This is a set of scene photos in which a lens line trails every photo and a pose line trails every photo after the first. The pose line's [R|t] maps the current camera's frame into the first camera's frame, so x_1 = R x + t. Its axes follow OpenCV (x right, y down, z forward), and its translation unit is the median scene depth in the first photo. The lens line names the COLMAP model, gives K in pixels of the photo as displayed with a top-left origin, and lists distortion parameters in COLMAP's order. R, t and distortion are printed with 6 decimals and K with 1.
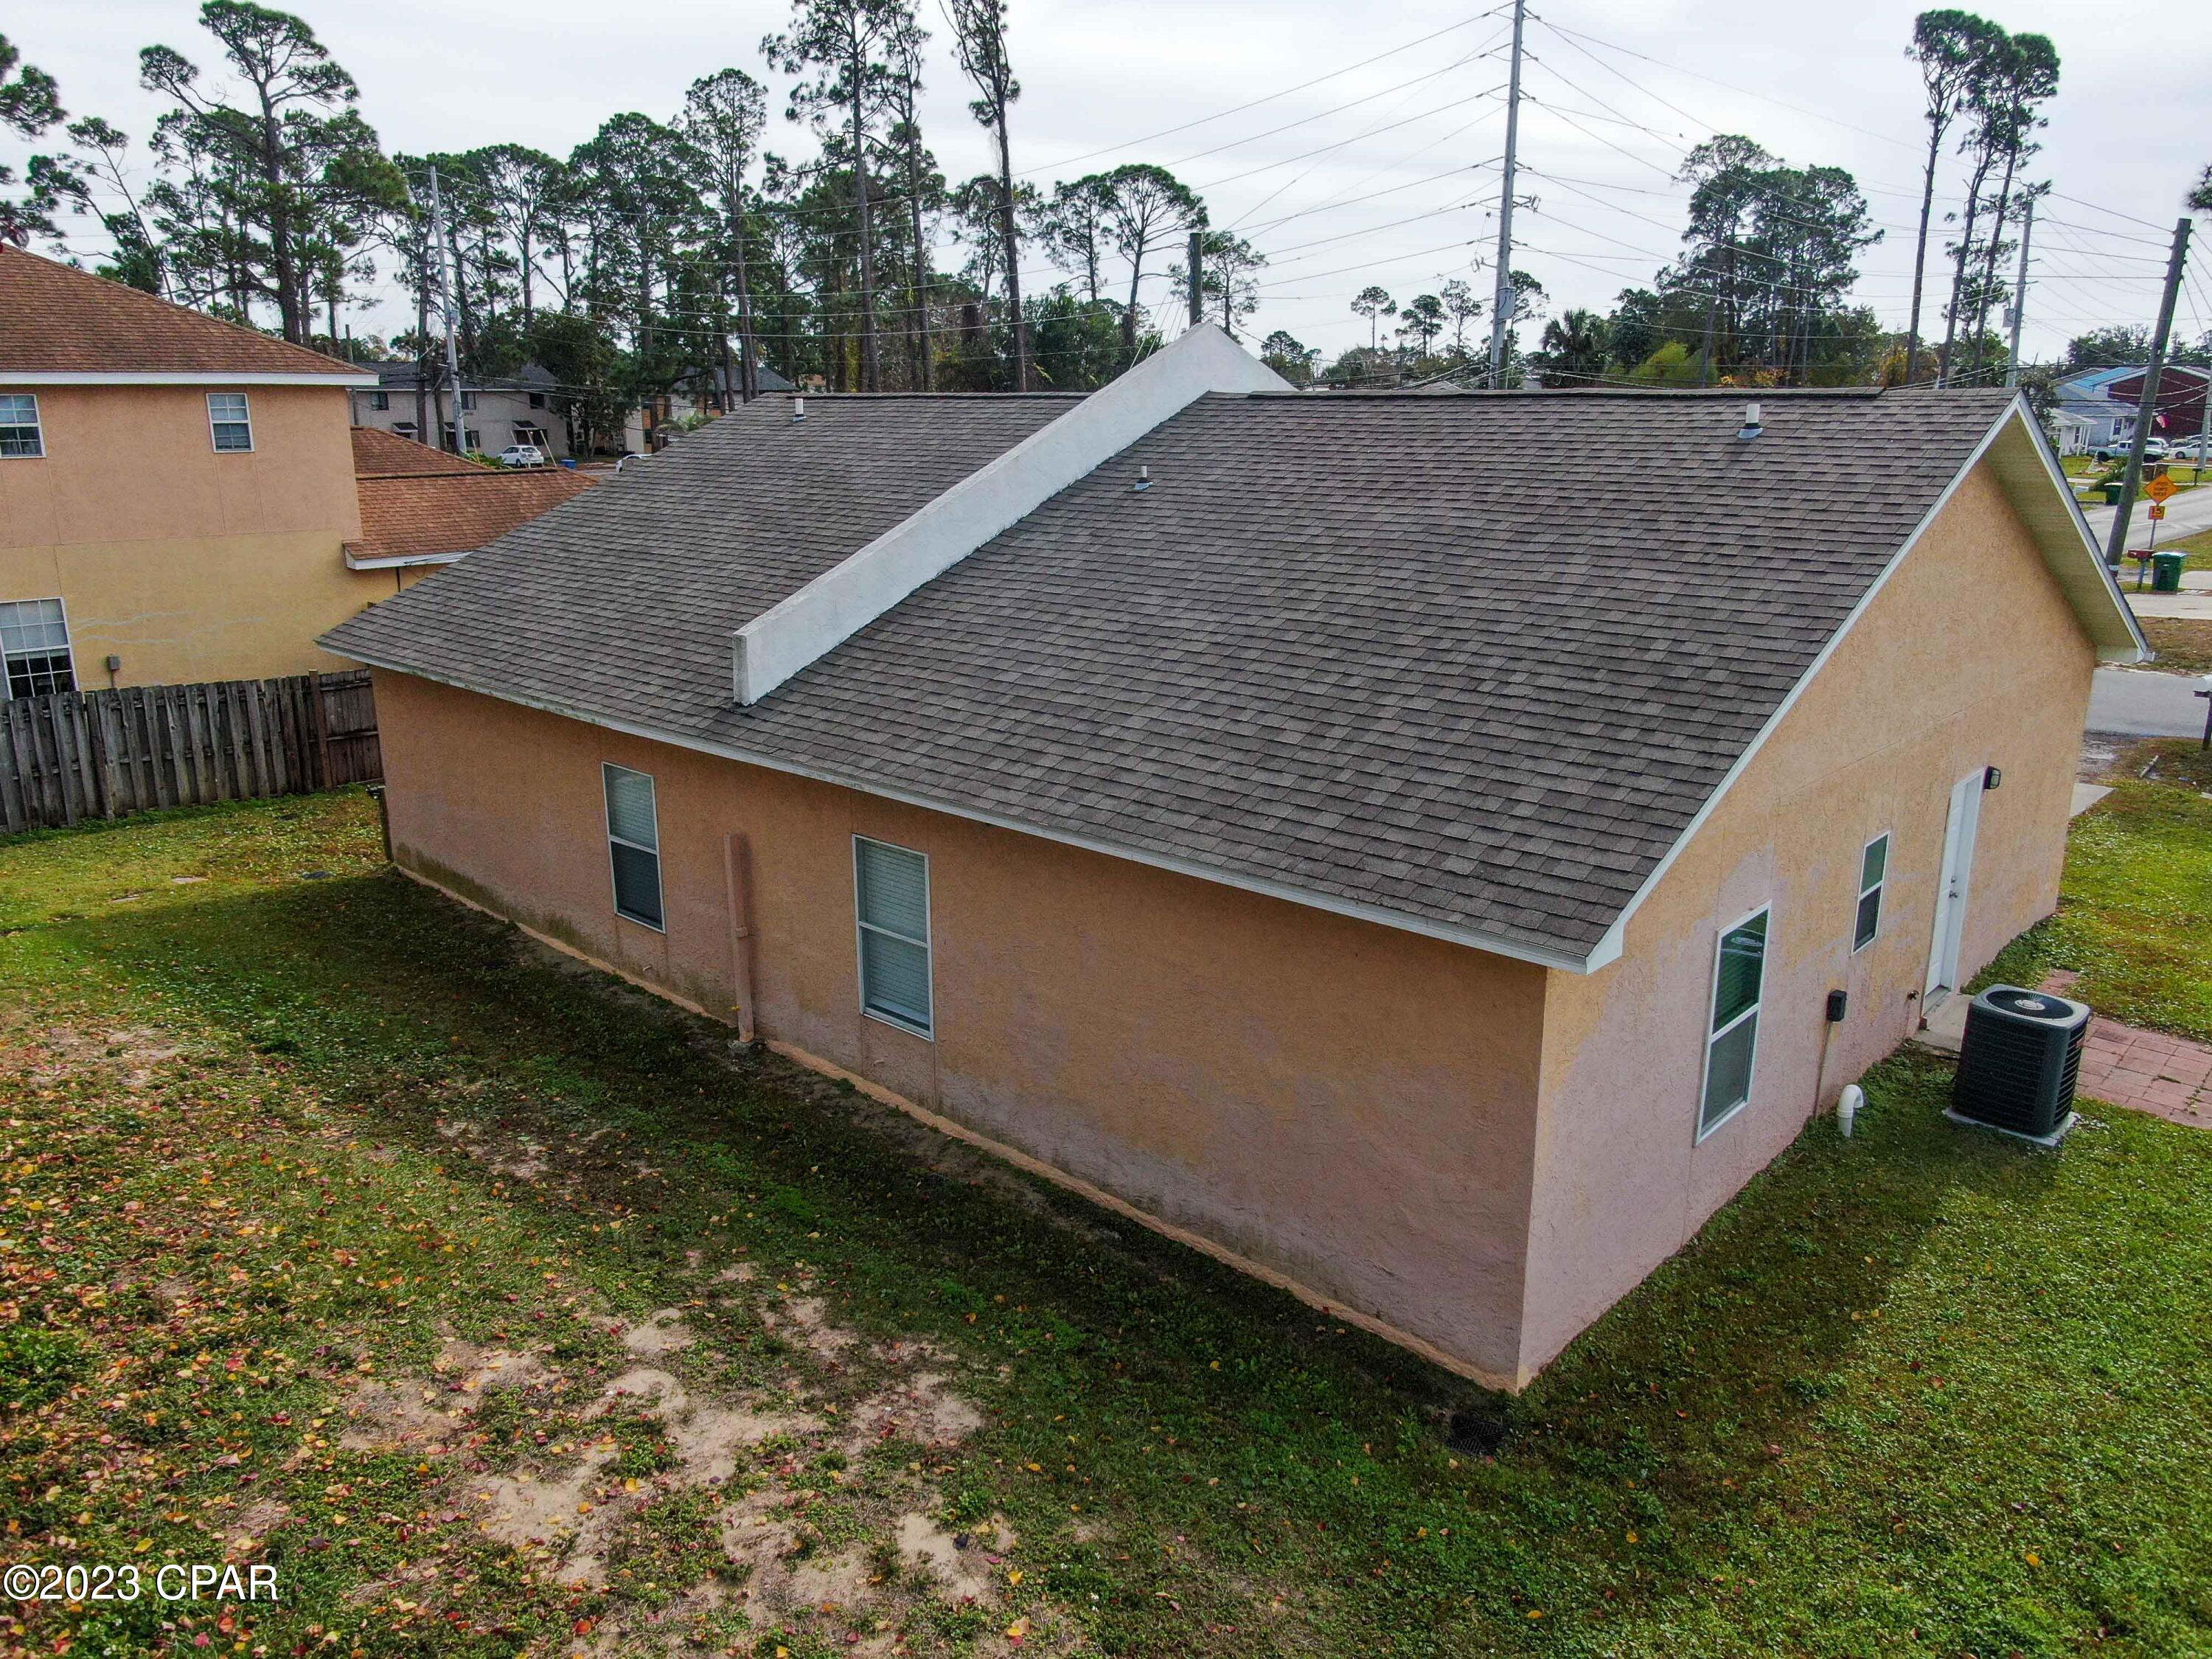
lens RADIAL K [[1604.6, 0, 1106.0], [0, 1604.6, 829.5], [0, 0, 1]] dist [-0.006659, -0.002099]
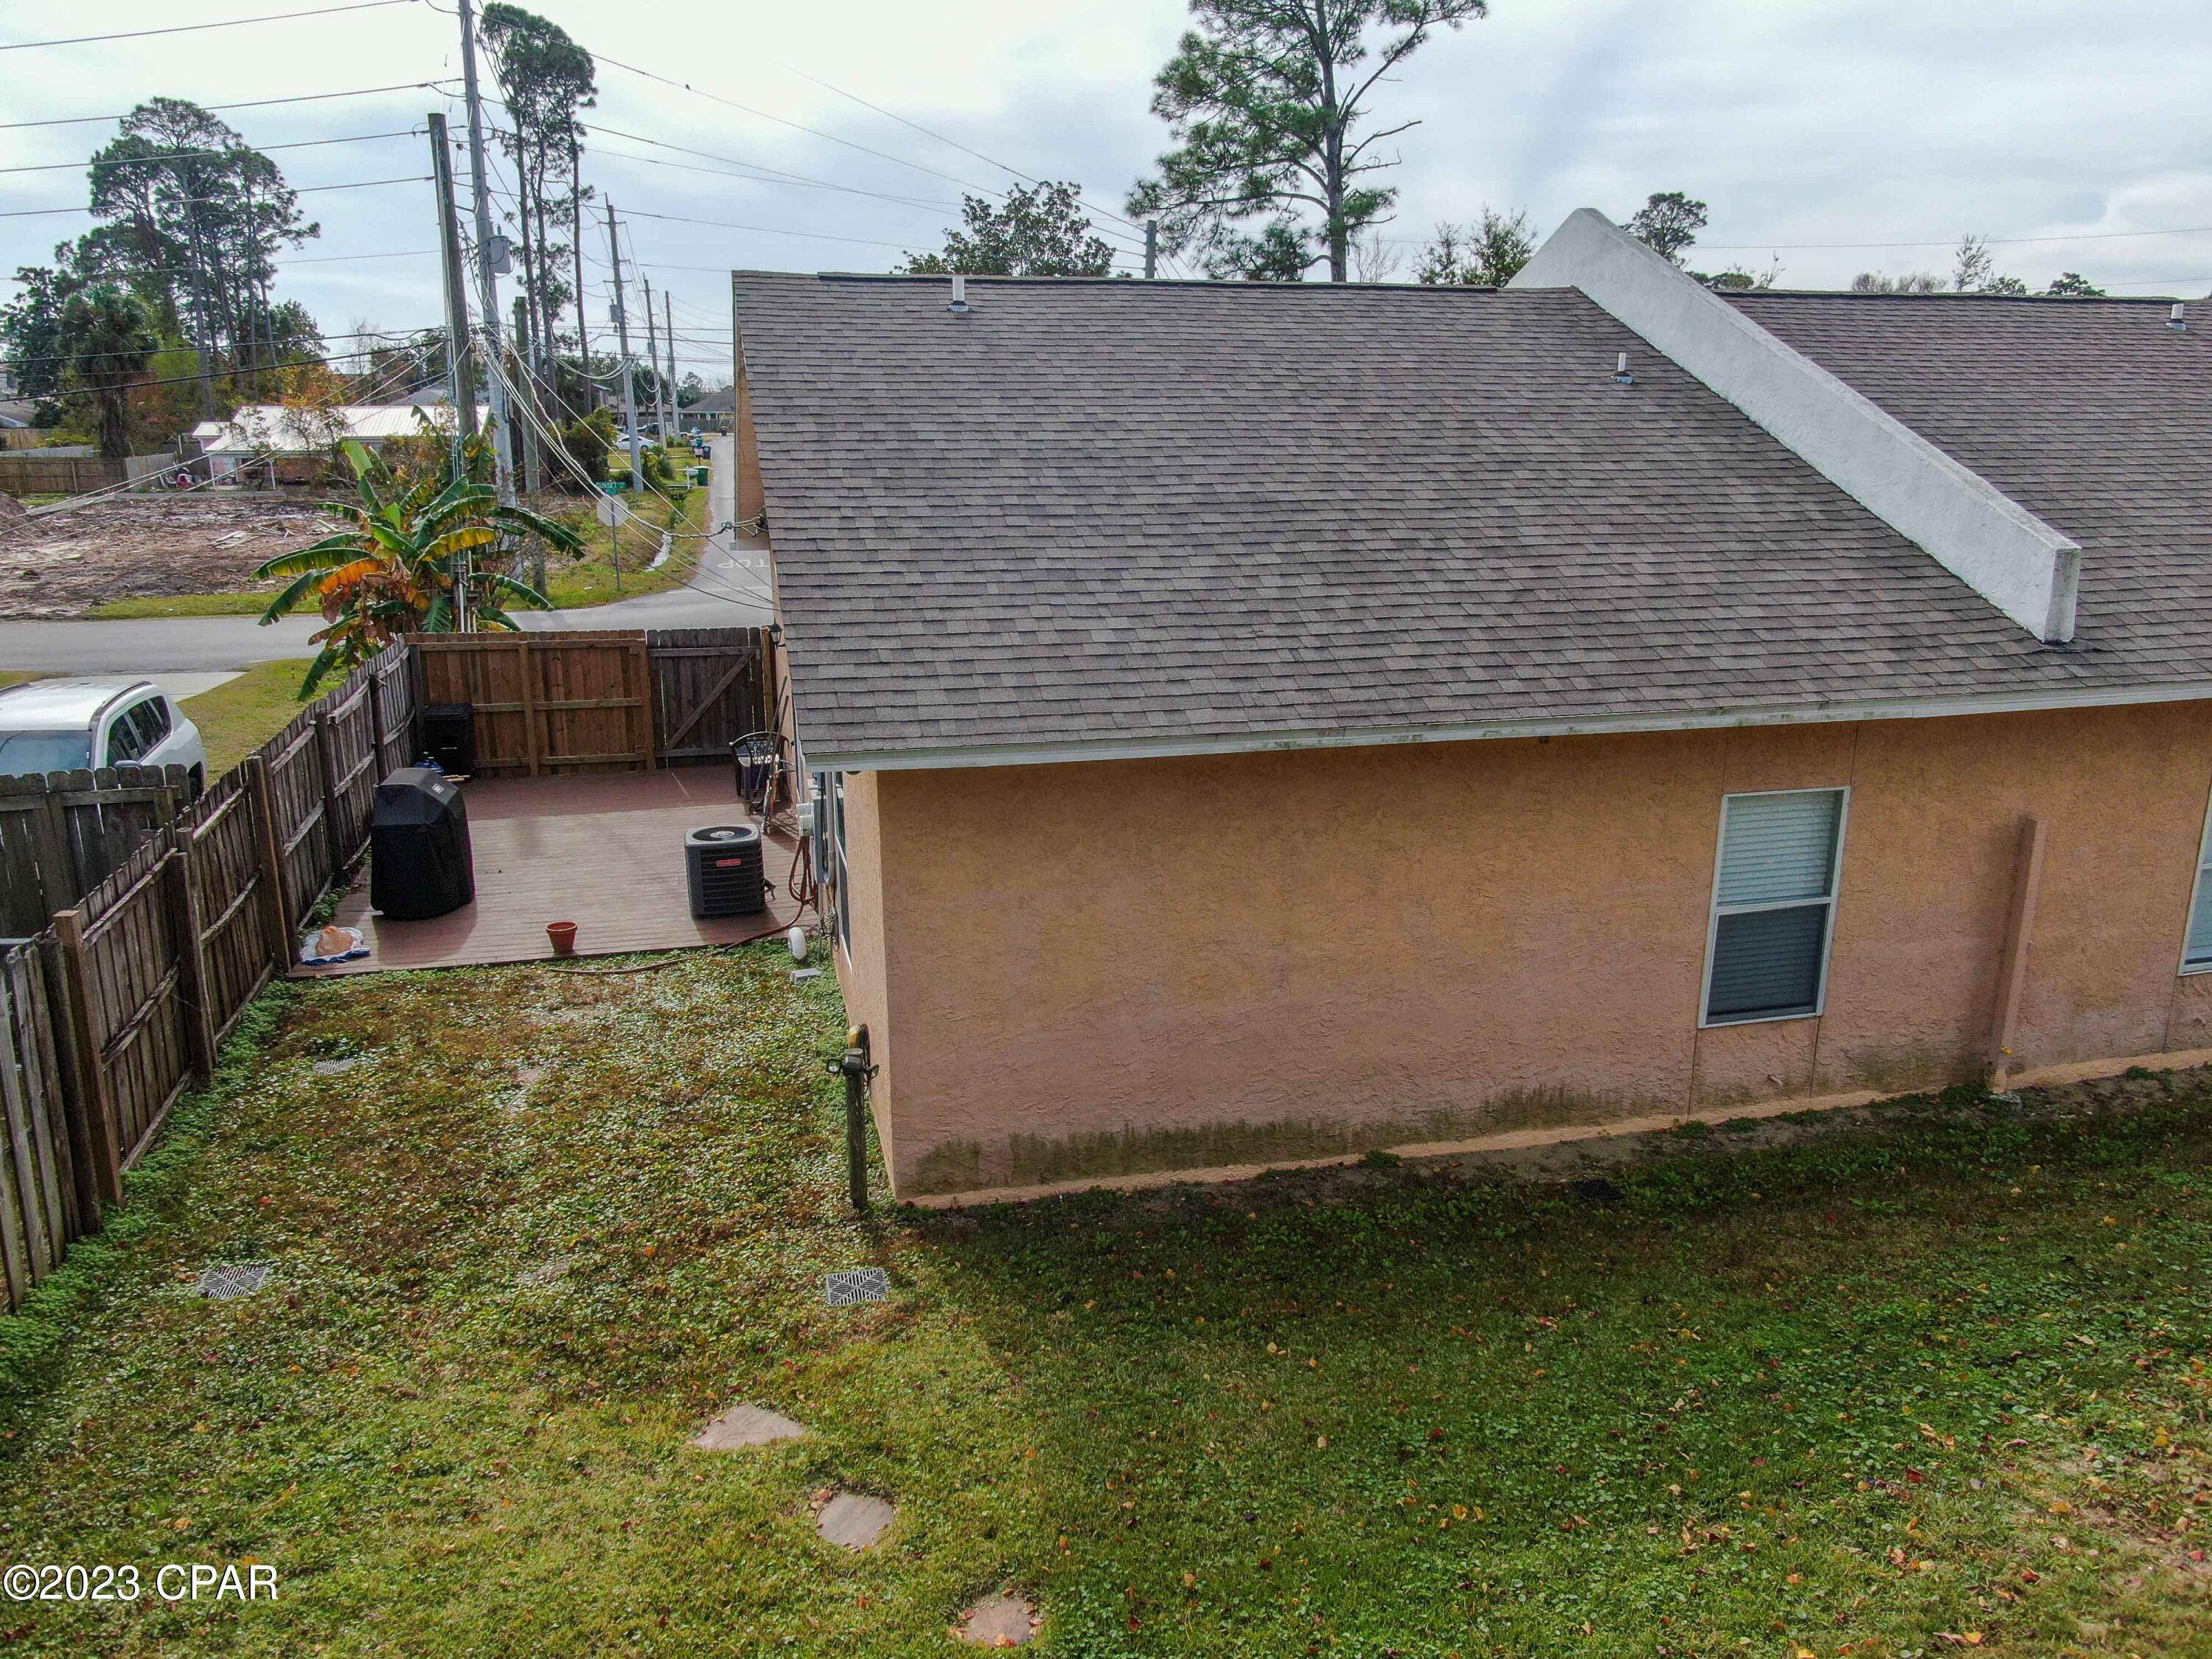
lens RADIAL K [[1604.6, 0, 1106.0], [0, 1604.6, 829.5], [0, 0, 1]] dist [-0.006659, -0.002099]
pose [[0.529745, -0.213331, 0.820890, -1.017651], [0.220769, 0.969171, 0.109397, -0.161140], [-0.818921, 0.123274, 0.560511, 0.877955]]
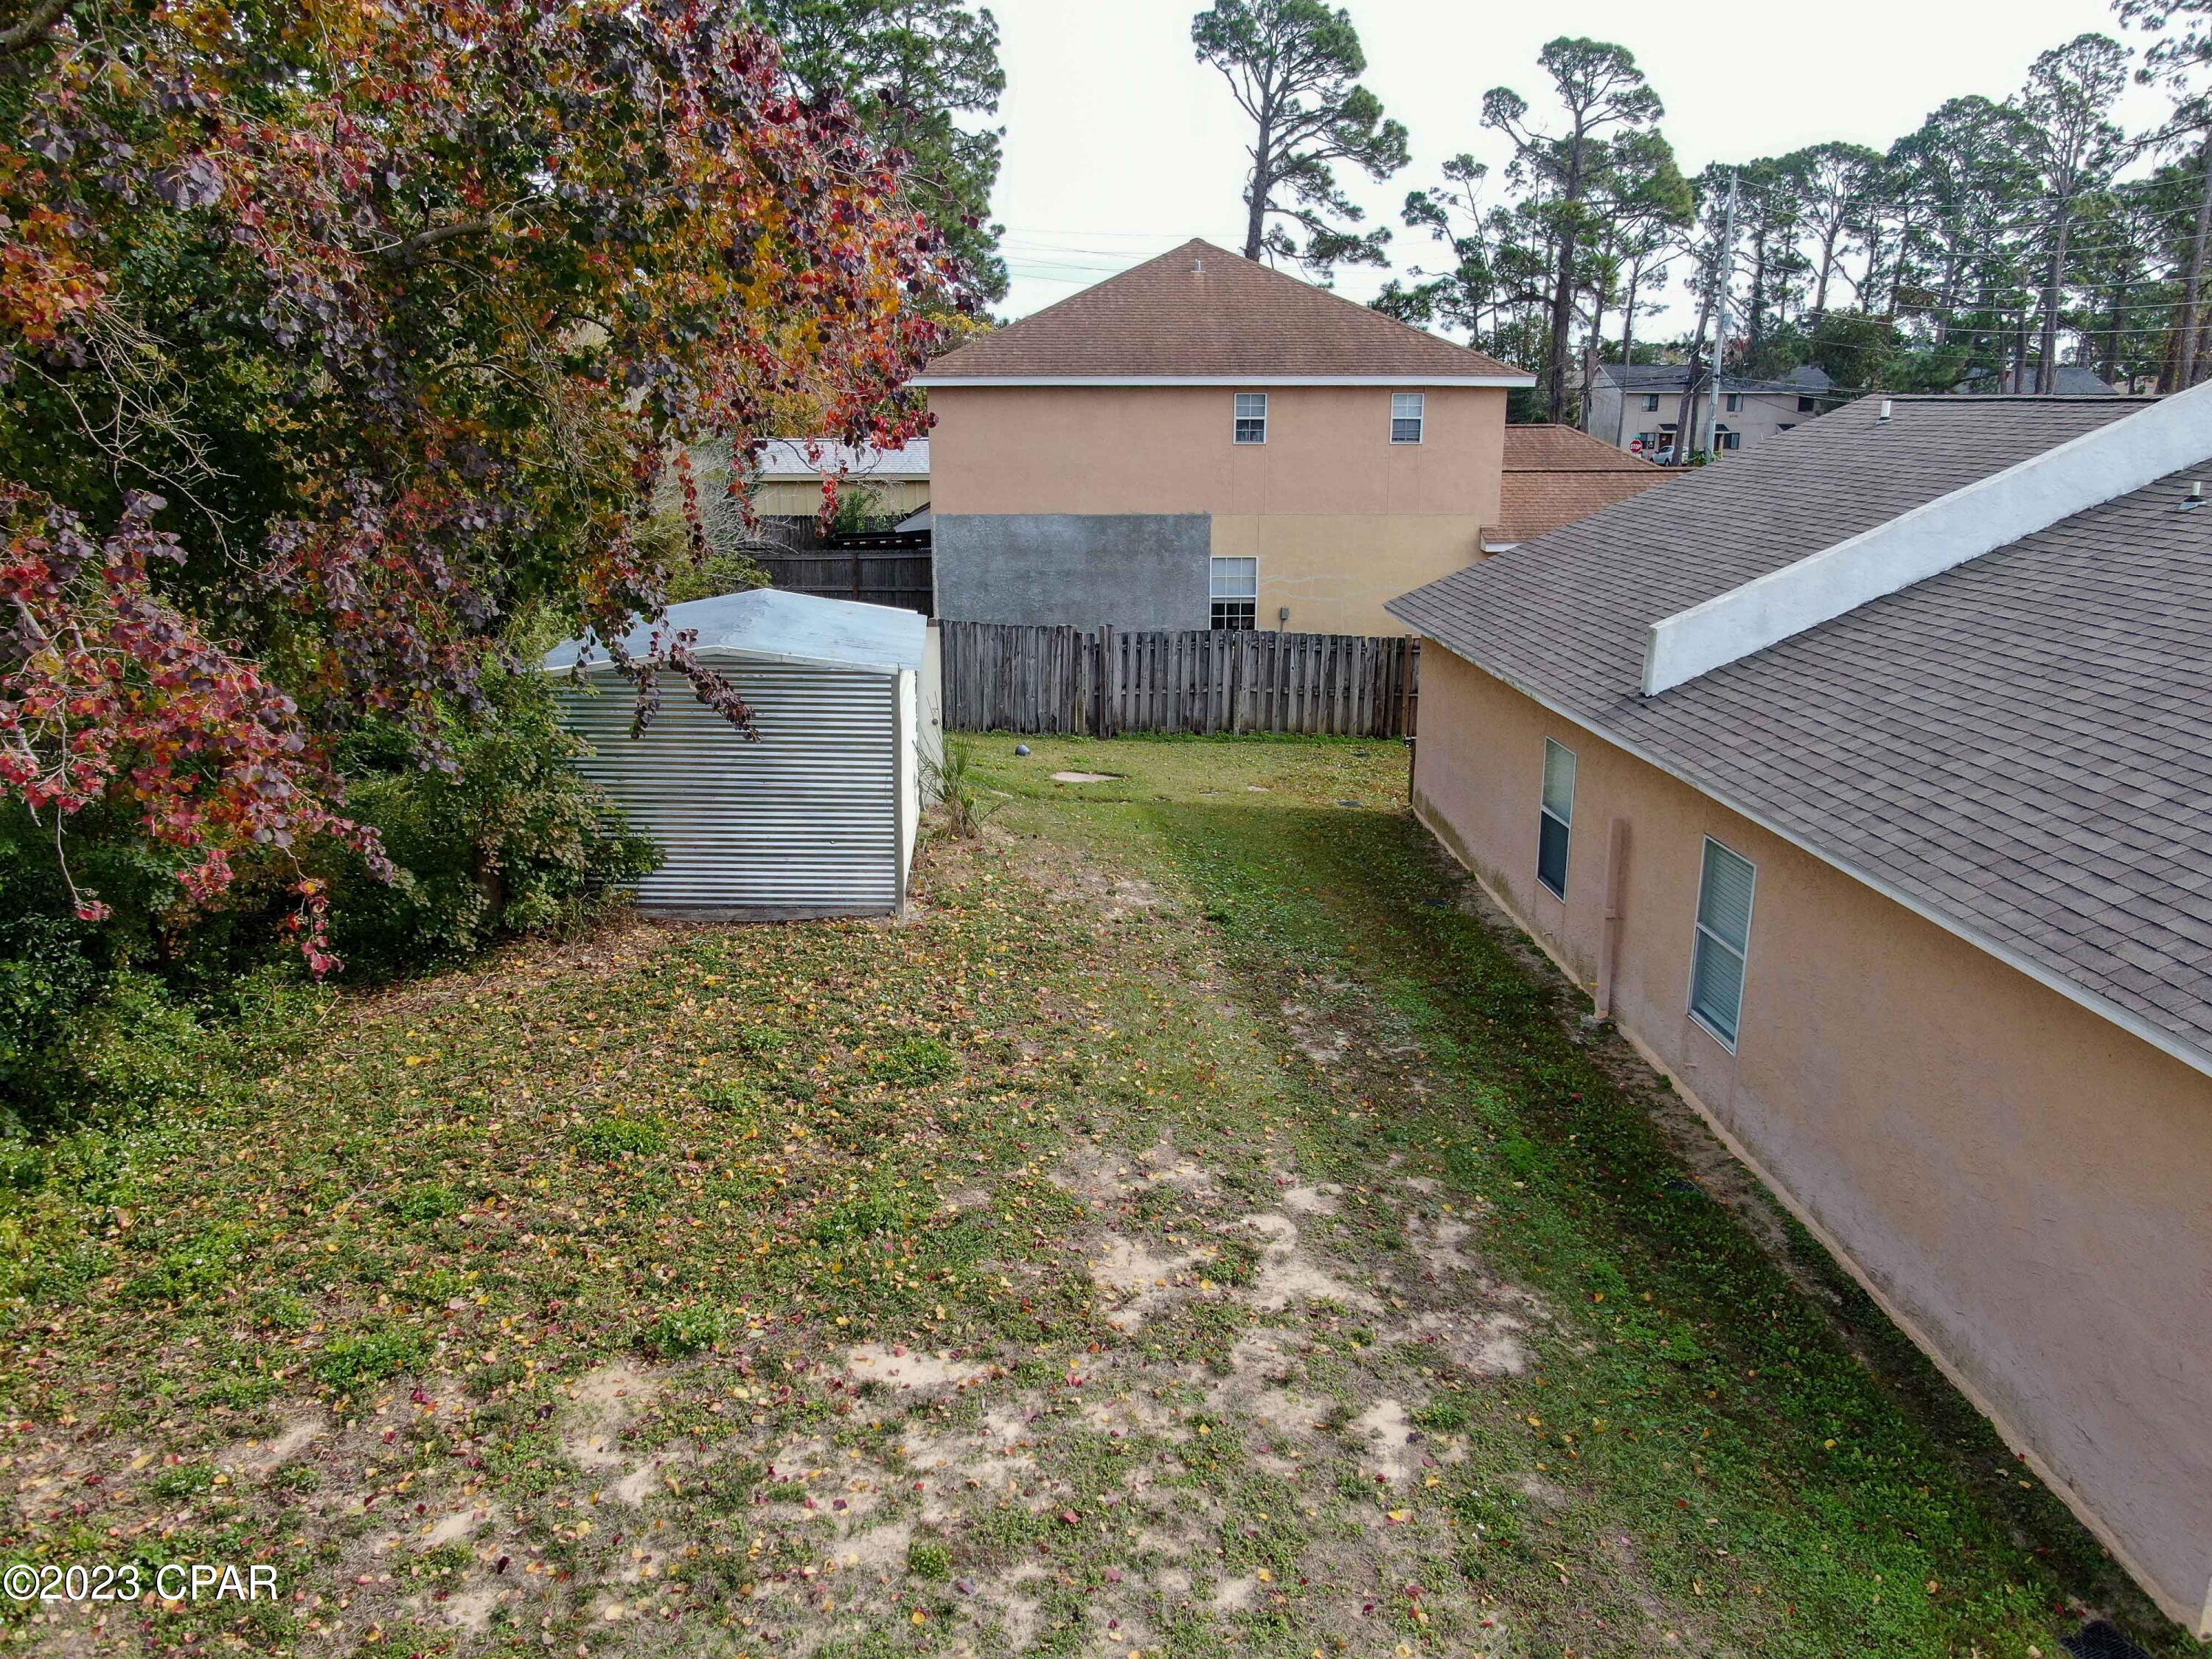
lens RADIAL K [[1607.9, 0, 1103.4], [0, 1607.9, 816.3], [0, 0, 1]] dist [-0.005249, 0.008119]
pose [[0.728558, 0.175085, -0.662230, 0.200905], [-0.181450, 0.981575, 0.059891, -0.000148], [0.660514, 0.076527, 0.746904, 0.002774]]
